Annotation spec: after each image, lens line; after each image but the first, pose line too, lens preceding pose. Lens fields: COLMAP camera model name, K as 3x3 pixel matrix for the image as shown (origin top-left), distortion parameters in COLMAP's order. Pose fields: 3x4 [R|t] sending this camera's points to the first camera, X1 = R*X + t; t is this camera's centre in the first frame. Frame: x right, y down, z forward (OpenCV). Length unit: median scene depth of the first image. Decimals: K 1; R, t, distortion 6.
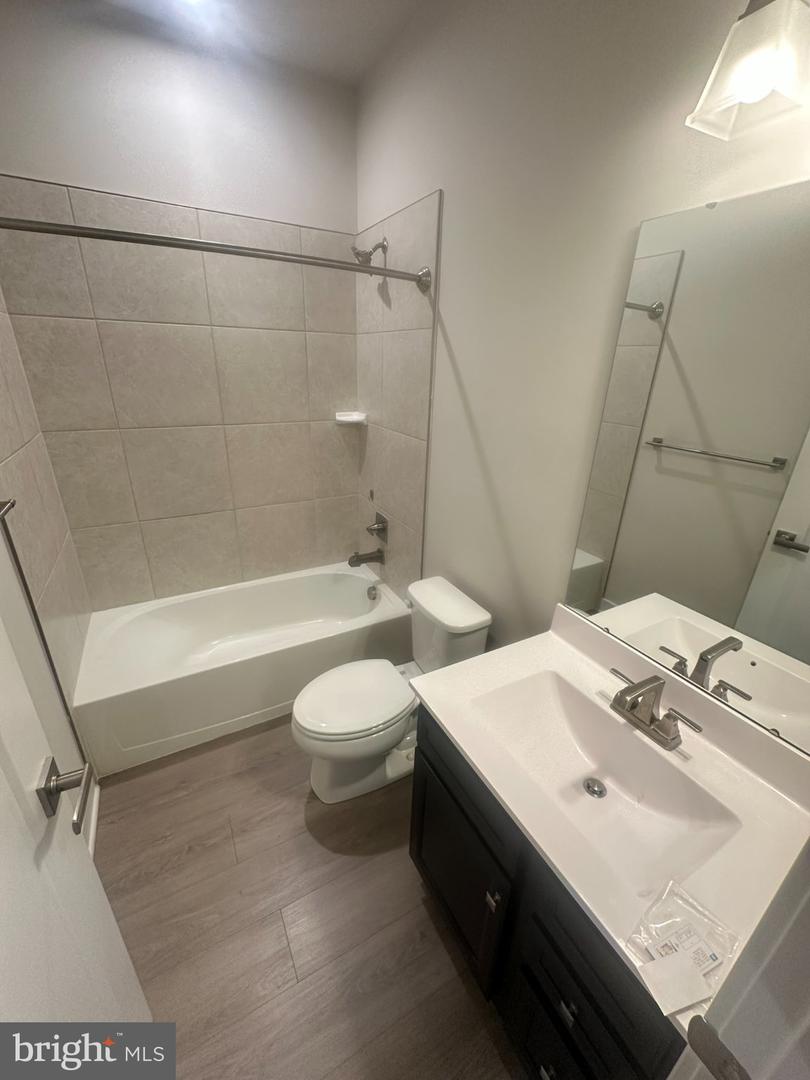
lens RADIAL K [[431.4, 0, 401.0], [0, 431.4, 538.1], [0, 0, 1]] dist [0.000362, 0.000296]
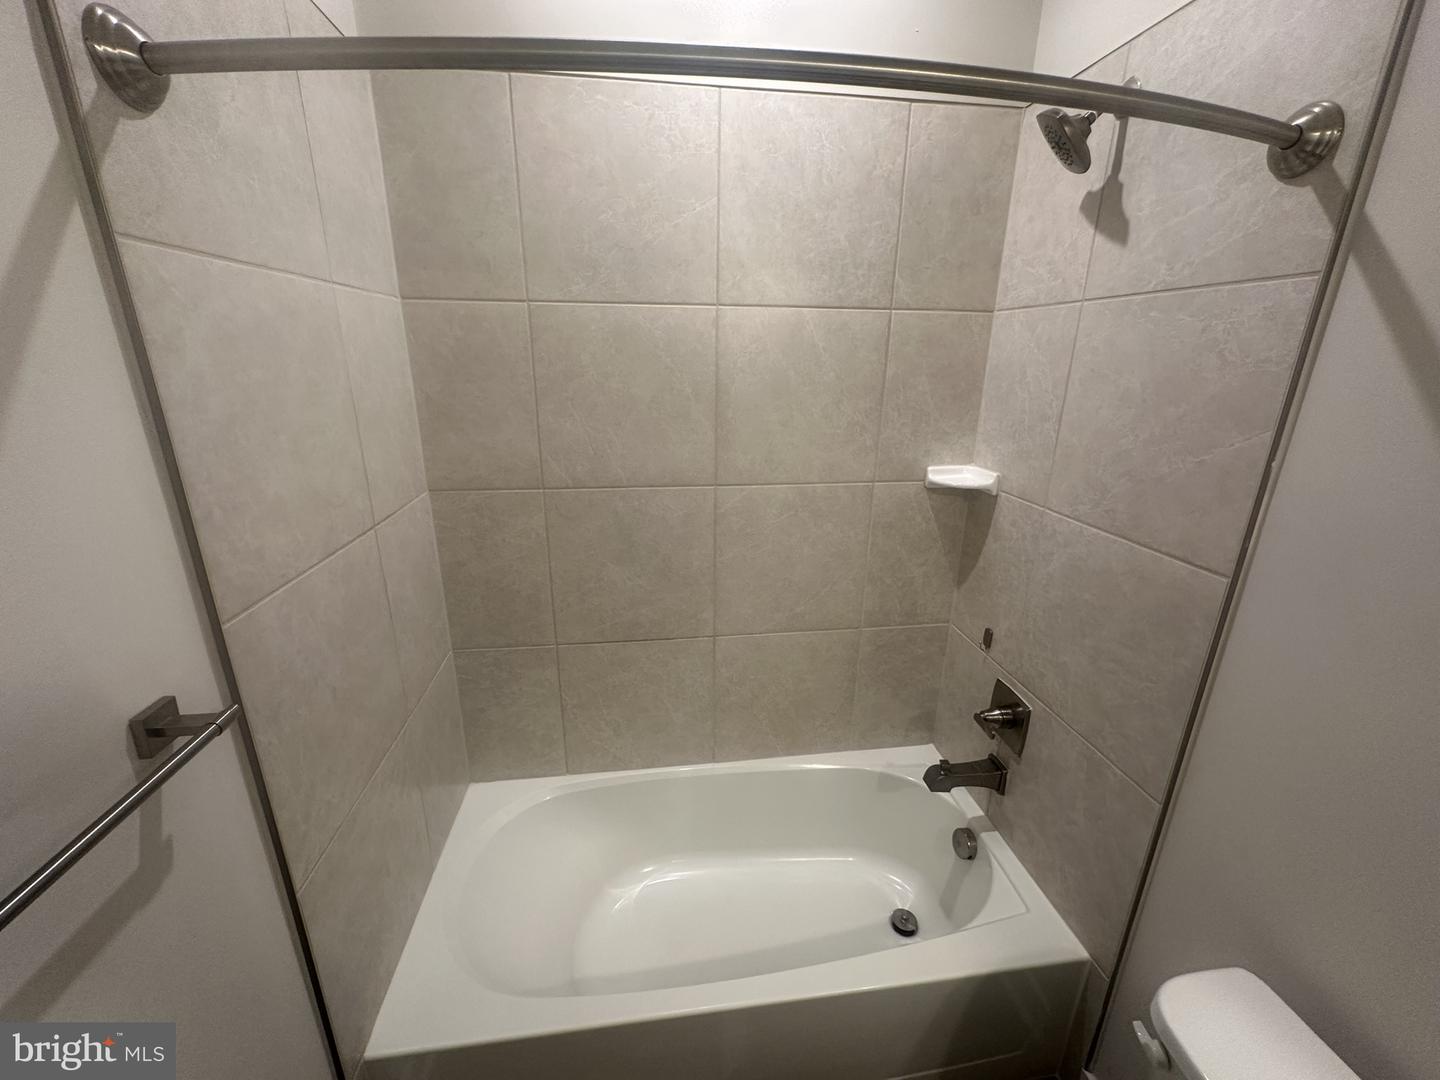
lens RADIAL K [[575.2, 0, 720.0], [0, 575.2, 540.0], [0, 0, 1]] dist [0.000362, 0.000296]
pose [[0.935171, 0.090744, -0.342375, -0.155112], [-0.120739, 0.990401, -0.067291, -0.147245], [0.332982, 0.104267, 0.937151, 0.340328]]
